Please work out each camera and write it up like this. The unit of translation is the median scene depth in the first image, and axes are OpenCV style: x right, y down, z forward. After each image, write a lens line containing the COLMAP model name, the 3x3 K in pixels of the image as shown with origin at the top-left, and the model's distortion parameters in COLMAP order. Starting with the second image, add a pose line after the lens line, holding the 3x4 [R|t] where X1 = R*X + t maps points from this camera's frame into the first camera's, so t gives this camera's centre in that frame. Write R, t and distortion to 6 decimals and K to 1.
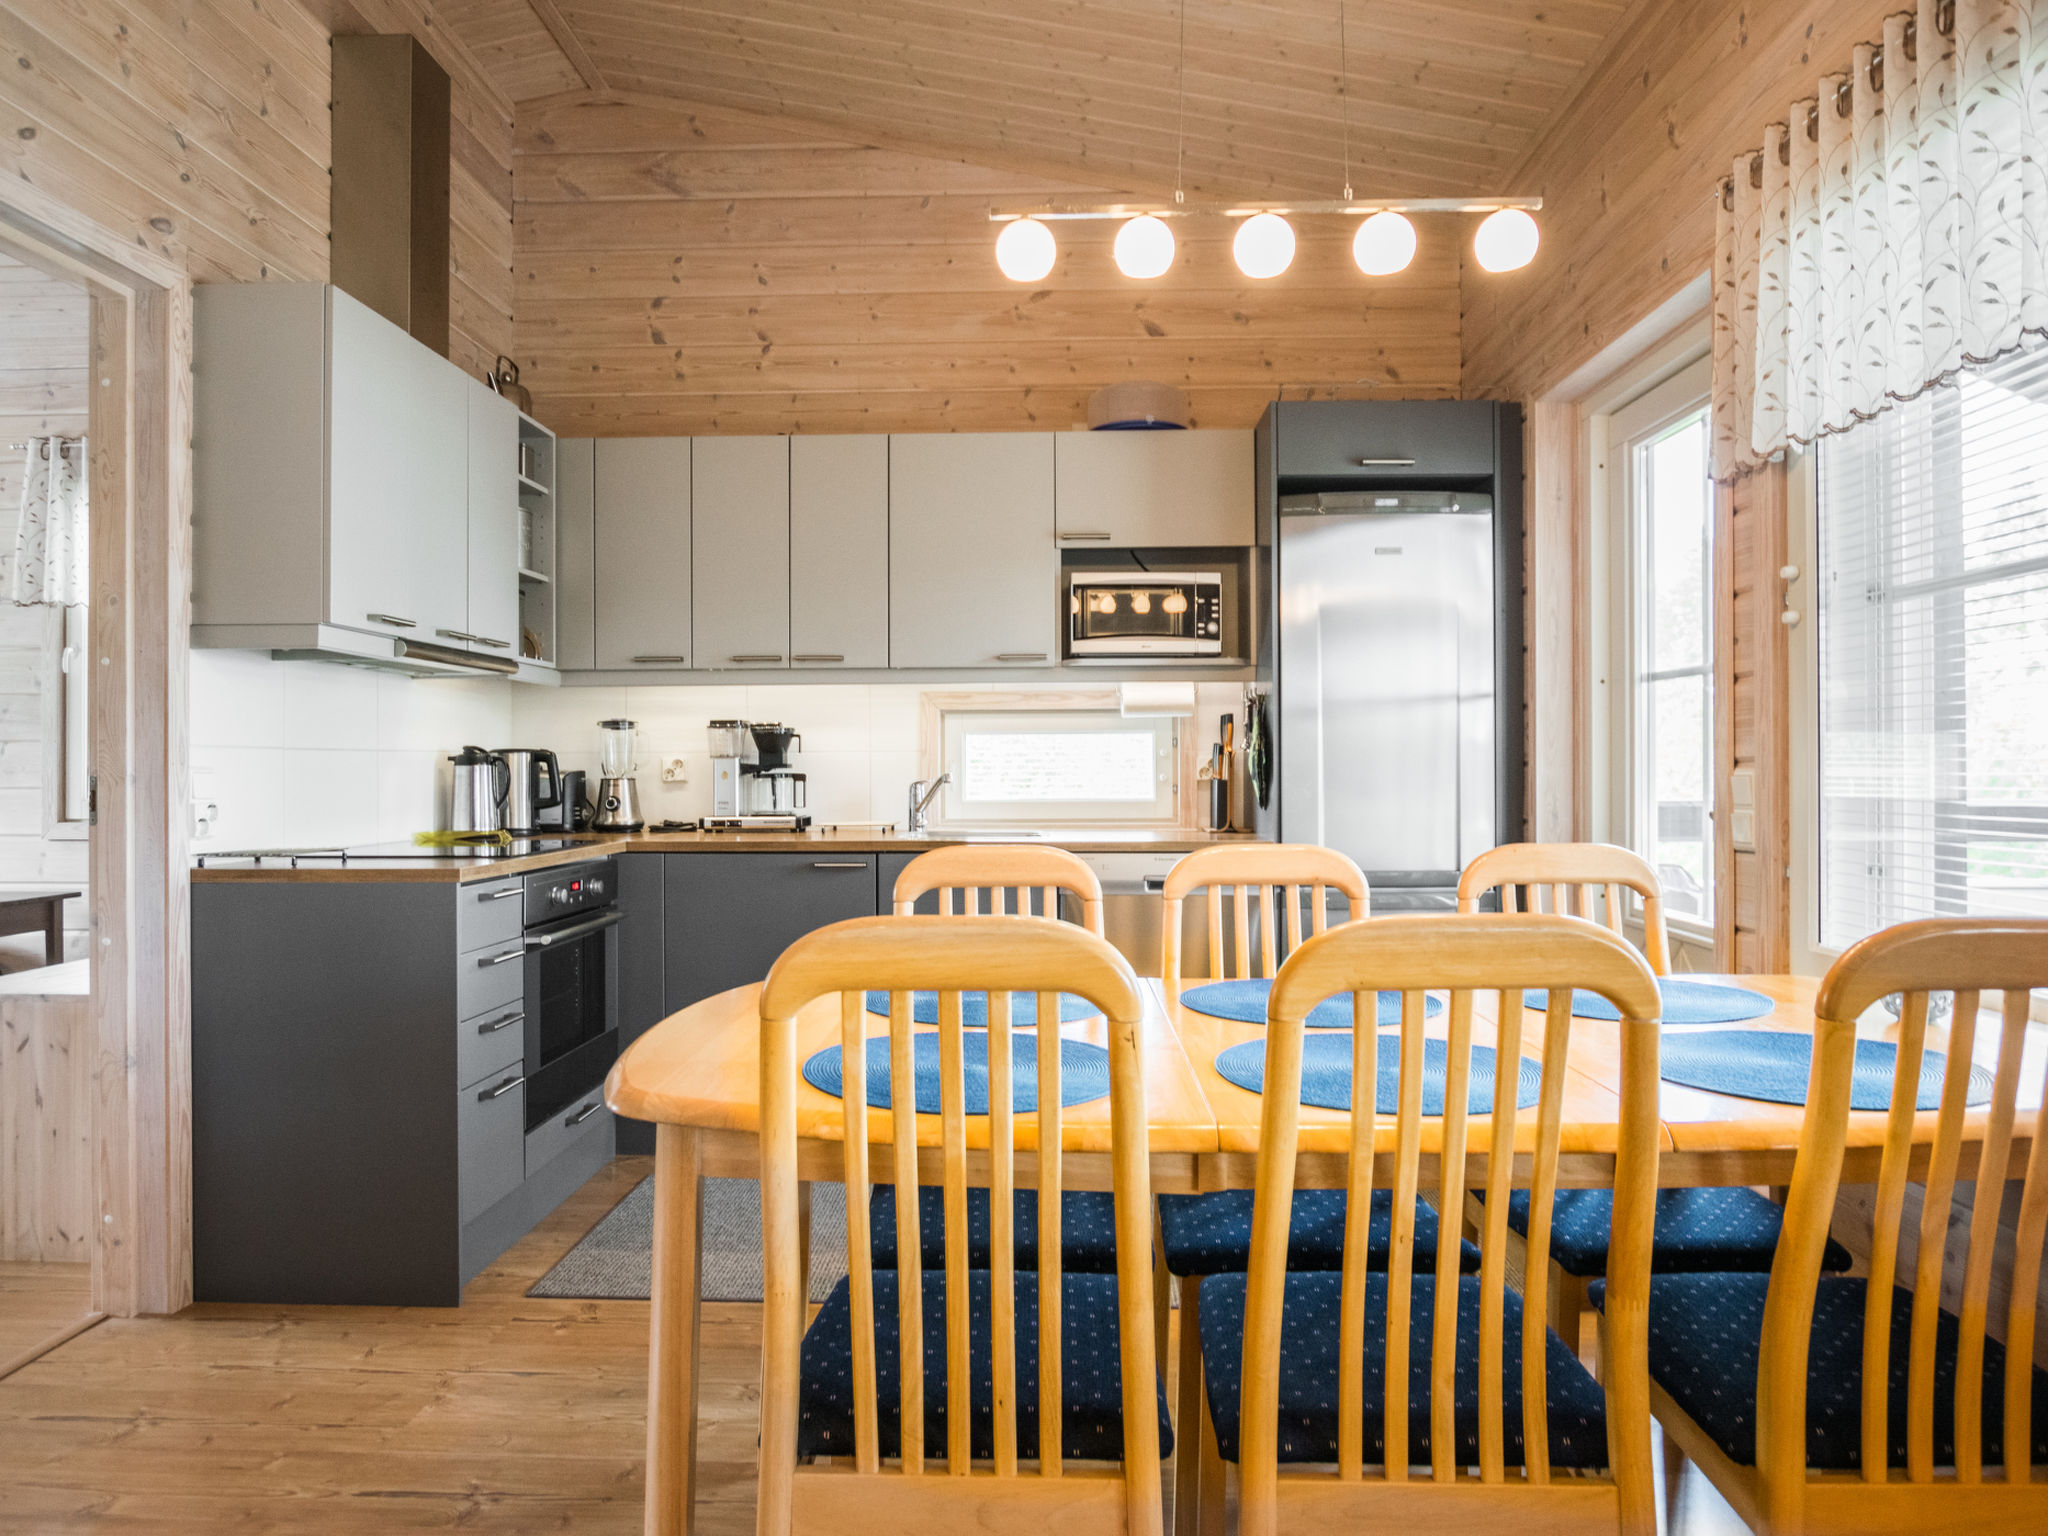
lens RADIAL K [[1276.4, 0, 1025.9], [0, 1276.4, 769.7], [0, 0, 1]] dist [-0.020559, 0.007981]
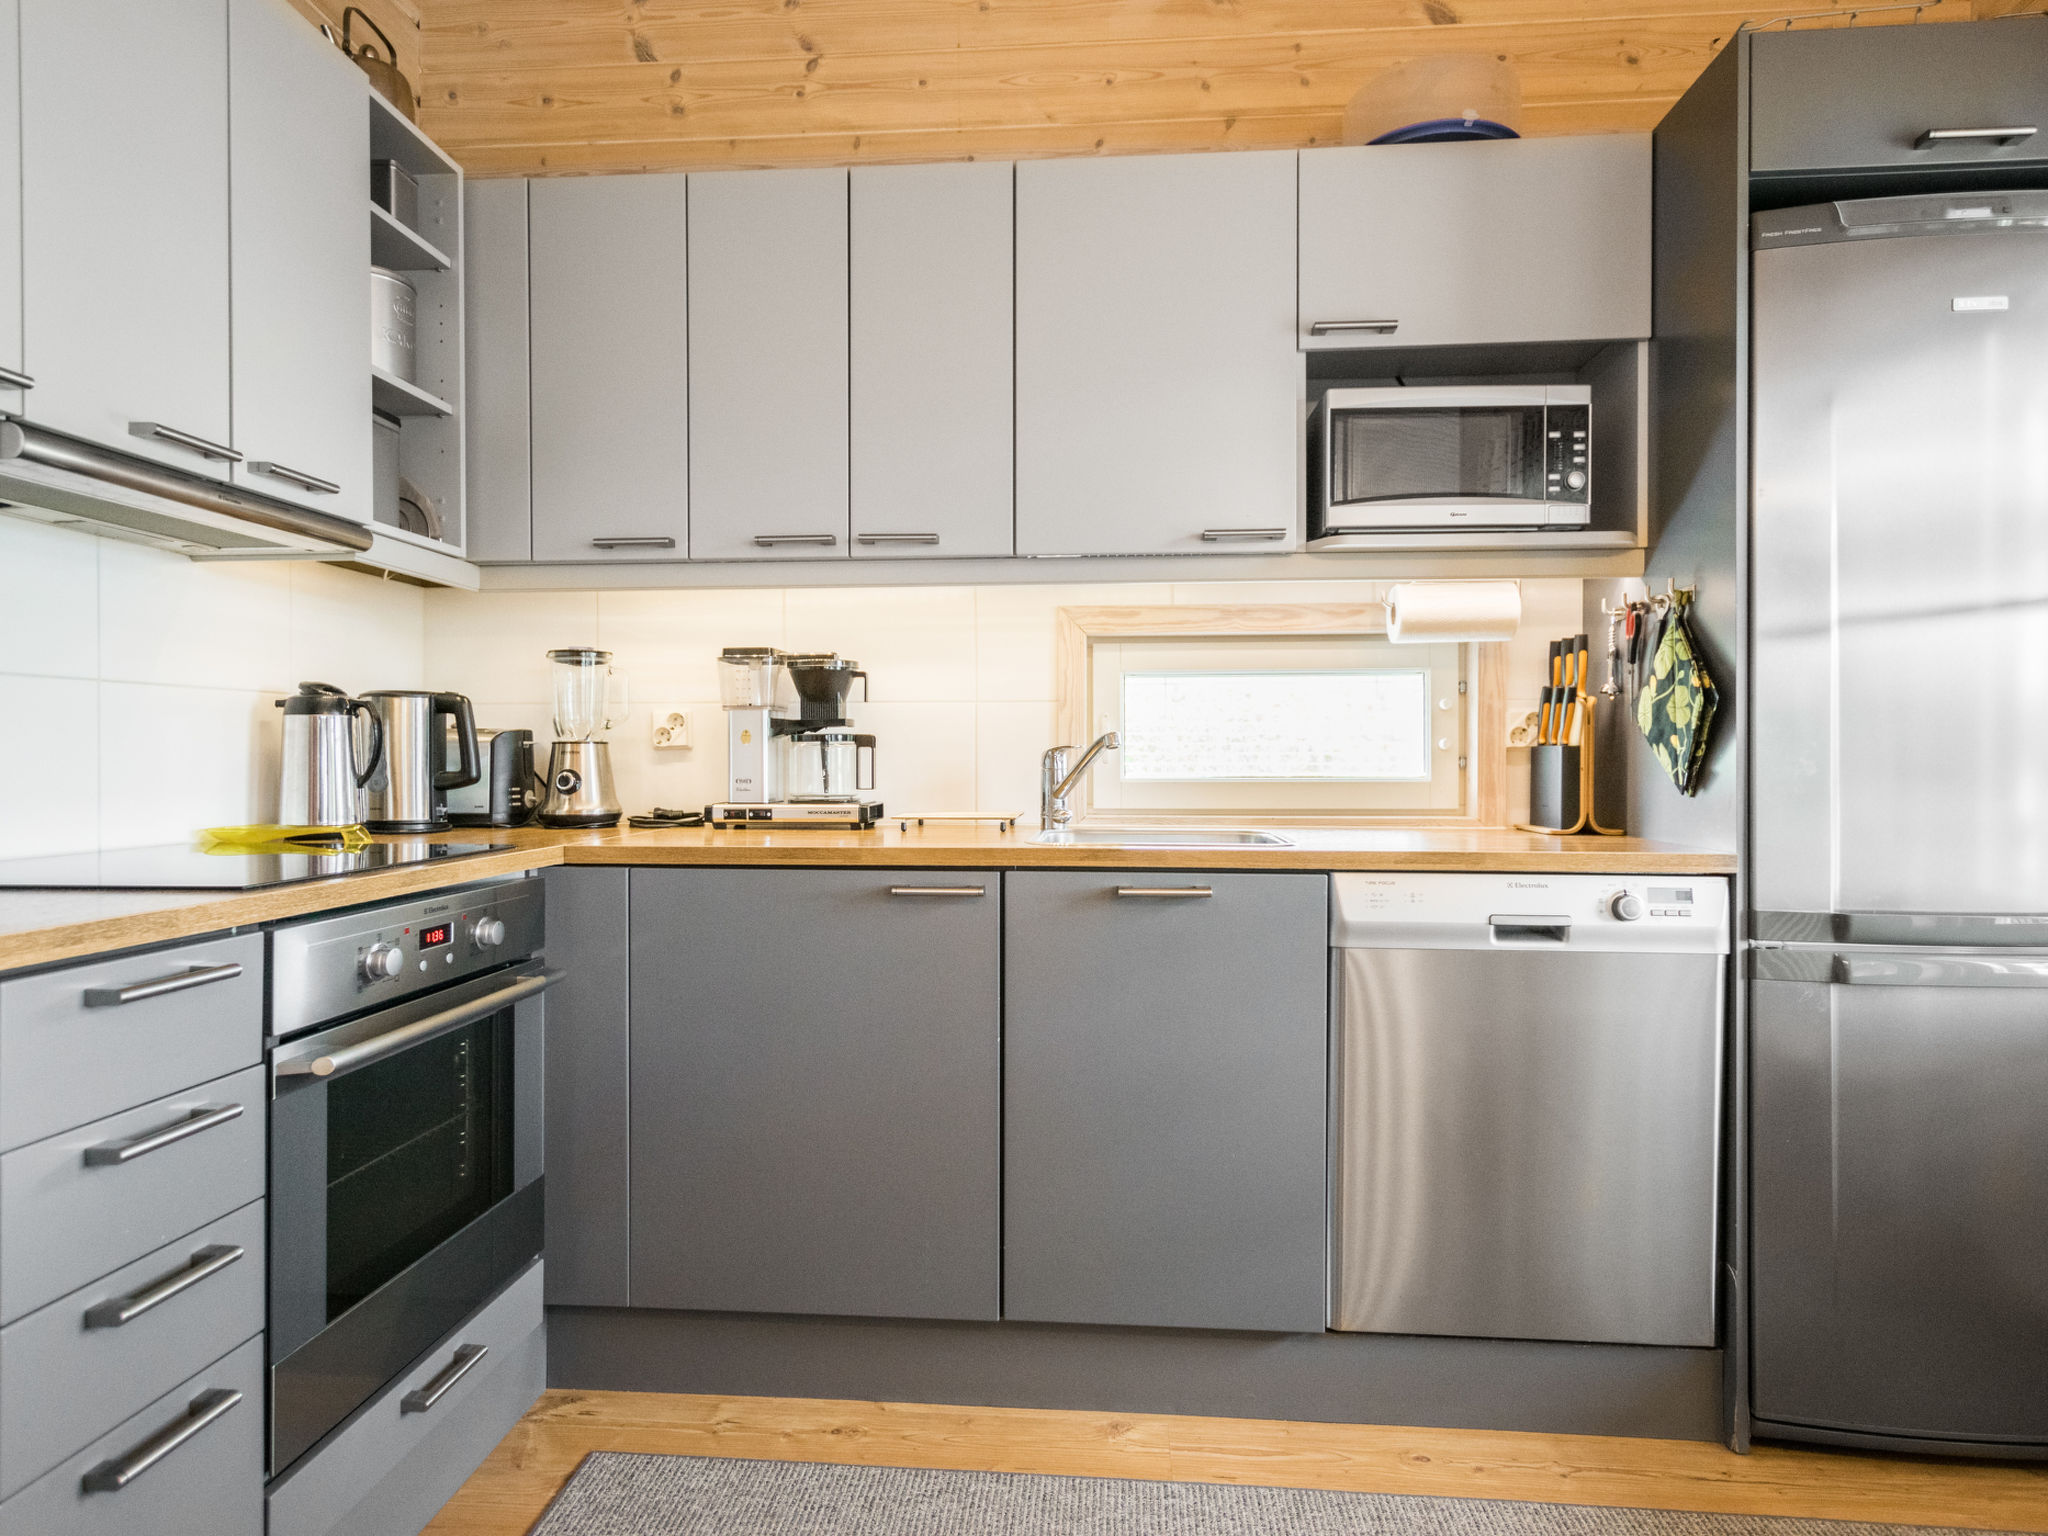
lens RADIAL K [[1225.7, 0, 1023.9], [0, 1225.7, 770.6], [0, 0, 1]] dist [0.008851, 0.003372]
pose [[0.998910, 0.003498, -0.046547, -0.075685], [-0.003046, 0.999948, 0.009781, 0.015245], [0.046579, -0.009628, 0.998868, 0.425096]]
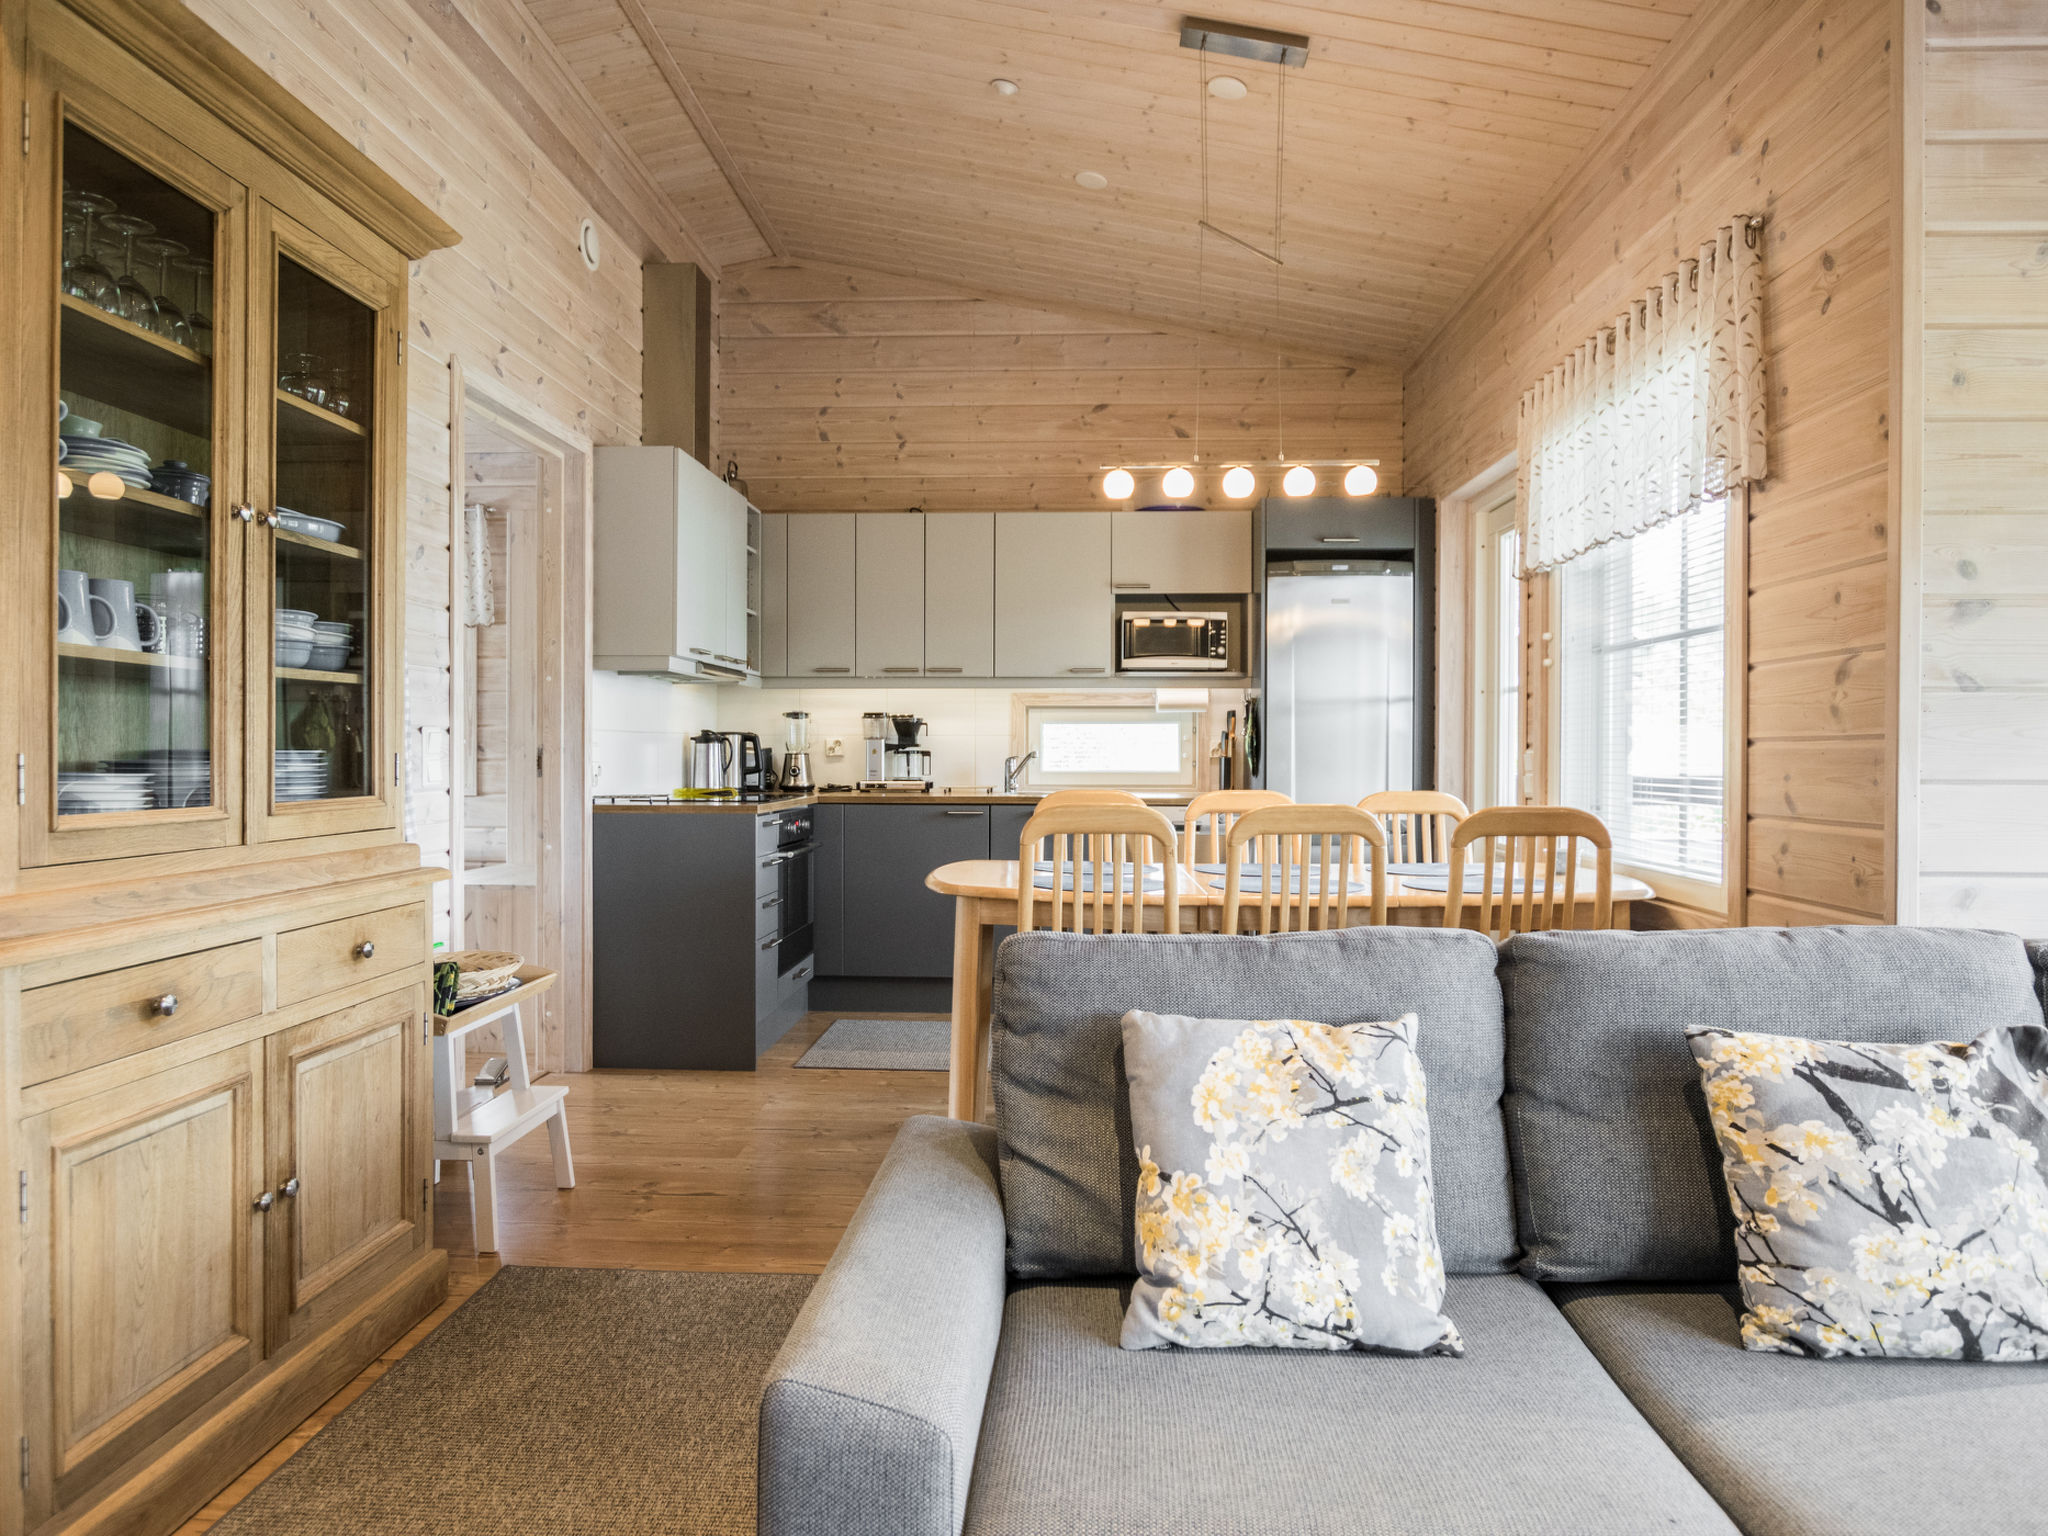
lens RADIAL K [[1276.4, 0, 1028.1], [0, 1276.4, 762.6], [0, 0, 1]] dist [-0.020559, 0.007981]
pose [[0.999846, 0.007071, -0.016031, -0.045314], [-0.006955, 0.999949, 0.007261, 0.005157], [0.016082, -0.007148, 0.999845, -0.426087]]
